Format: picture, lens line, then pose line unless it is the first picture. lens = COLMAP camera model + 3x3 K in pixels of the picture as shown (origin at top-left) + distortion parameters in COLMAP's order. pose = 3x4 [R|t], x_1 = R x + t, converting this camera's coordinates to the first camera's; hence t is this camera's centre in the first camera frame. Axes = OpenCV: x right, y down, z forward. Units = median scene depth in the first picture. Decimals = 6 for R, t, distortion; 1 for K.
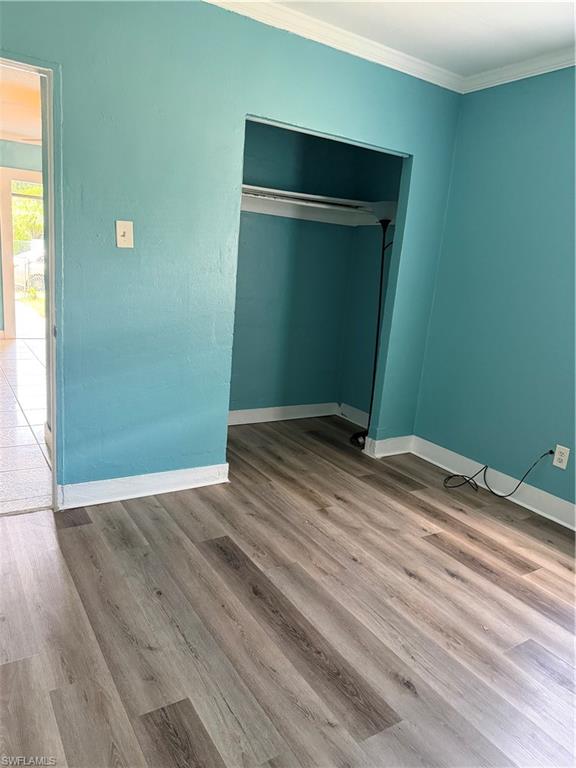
lens RADIAL K [[546.5, 0, 282.5], [0, 546.5, 384.6], [0, 0, 1]] dist [0.049551, -0.060985]
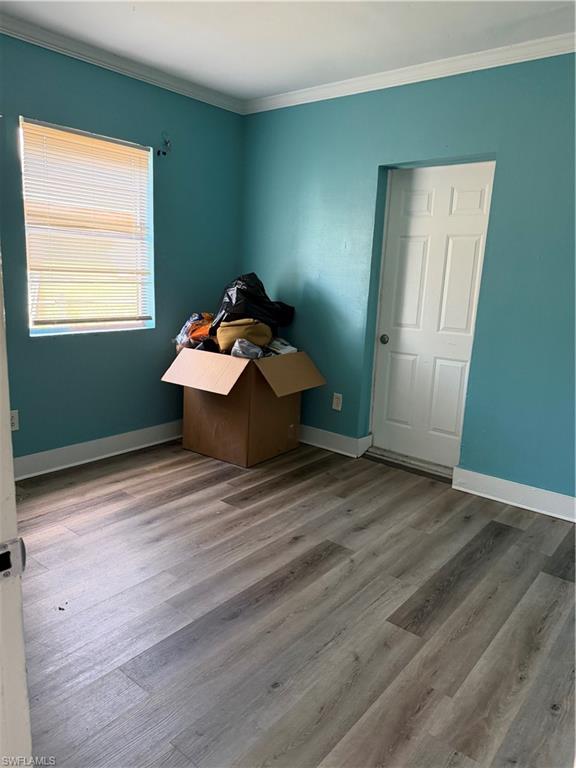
lens RADIAL K [[545.2, 0, 291.6], [0, 545.2, 383.9], [0, 0, 1]] dist [0.056418, -0.081912]
pose [[-0.330127, -0.290088, 0.898257, -1.064800], [0.135777, 0.927118, 0.349309, -0.411494], [-0.934120, 0.237279, -0.266680, 1.380692]]
